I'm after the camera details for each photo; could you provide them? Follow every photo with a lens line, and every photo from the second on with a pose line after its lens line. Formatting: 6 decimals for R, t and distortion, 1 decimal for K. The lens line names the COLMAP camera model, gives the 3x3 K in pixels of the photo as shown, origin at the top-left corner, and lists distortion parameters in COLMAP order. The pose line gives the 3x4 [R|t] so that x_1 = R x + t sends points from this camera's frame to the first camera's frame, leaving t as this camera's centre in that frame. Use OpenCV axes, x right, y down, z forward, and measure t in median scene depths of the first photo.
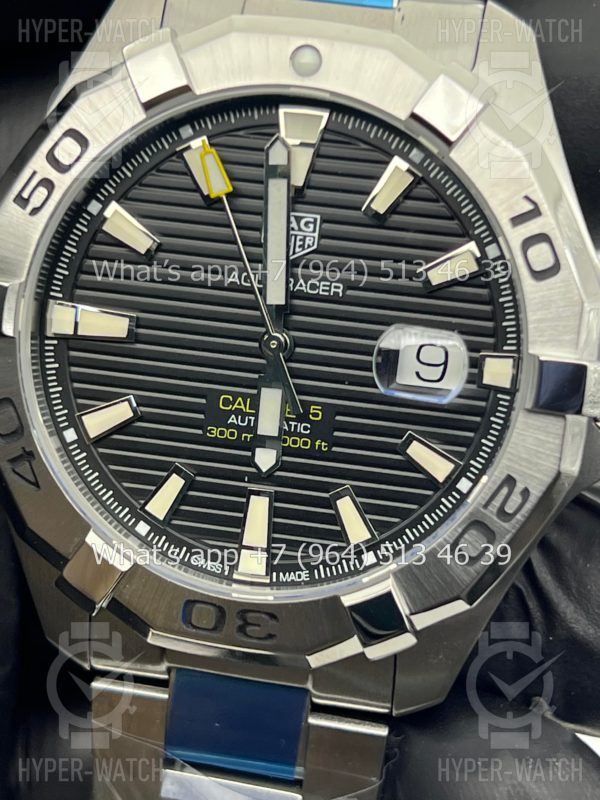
lens RADIAL K [[1862.3, 0, 301.9], [0, 1862.3, 396.3], [0, 0, 1]] dist [0.203666, 0.000000]
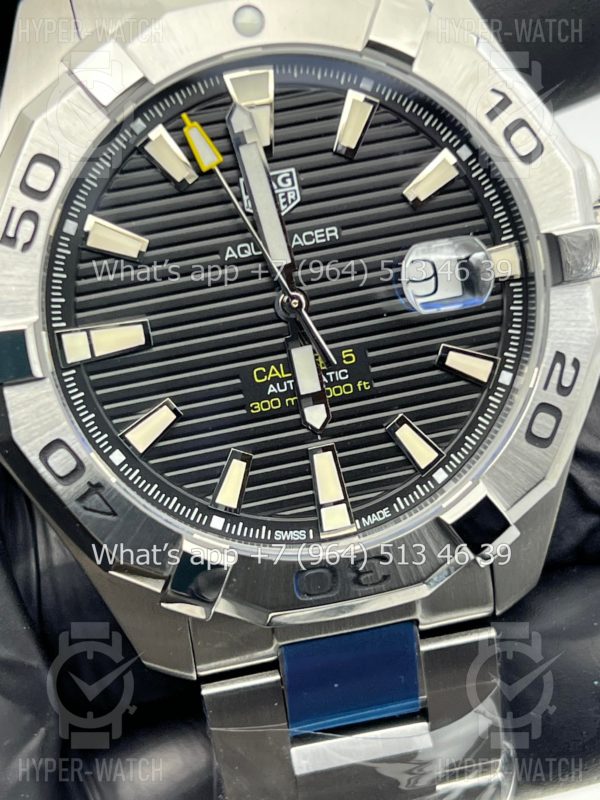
lens RADIAL K [[1862.3, 0, 295.6], [0, 1862.3, 394.4], [0, 0, 1]] dist [0.203666, 0.000000]
pose [[0.915151, -0.312249, 0.254949, -0.283795], [0.309765, 0.949449, 0.050920, -0.032050], [-0.257961, 0.032375, 0.965613, 0.031999]]
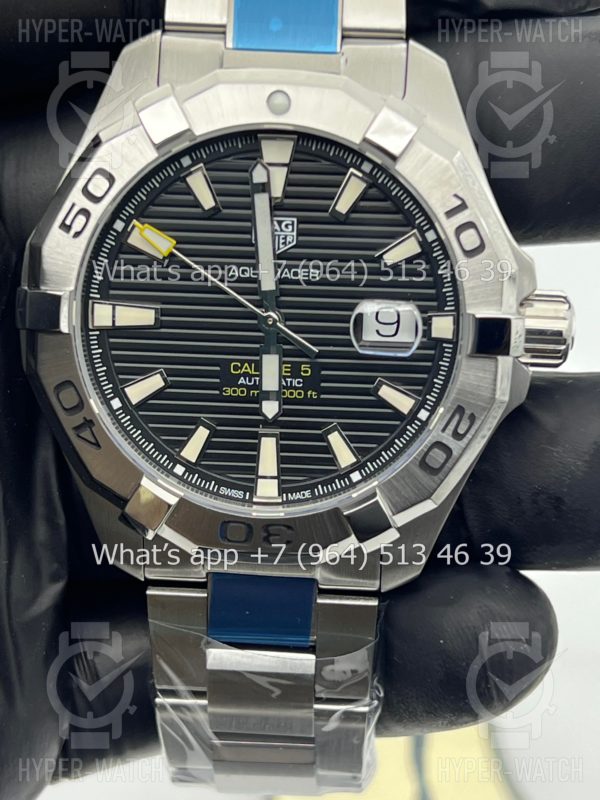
lens RADIAL K [[1862.3, 0, 299.8], [0, 1862.3, 419.9], [0, 0, 1]] dist [0.203666, 0.000000]
pose [[0.992011, -0.093926, 0.084218, -0.110168], [0.087308, 0.993037, 0.079092, -0.060127], [-0.091060, -0.071107, 0.993304, -0.298874]]
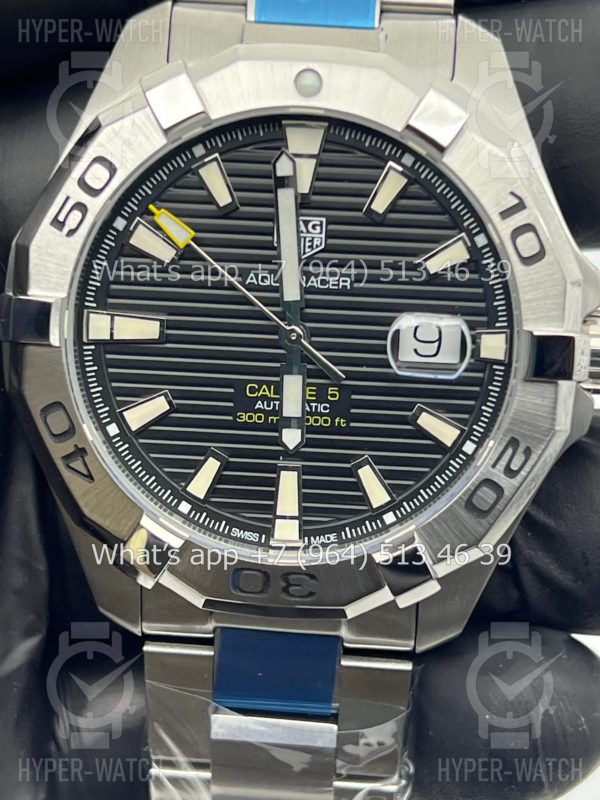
lens RADIAL K [[1862.3, 0, 301.8], [0, 1862.3, 400.2], [0, 0, 1]] dist [0.203666, 0.000000]
pose [[0.992495, -0.077402, 0.094667, -0.118765], [0.072703, 0.995991, 0.052124, -0.047408], [-0.098322, -0.044850, 0.994143, -0.118035]]
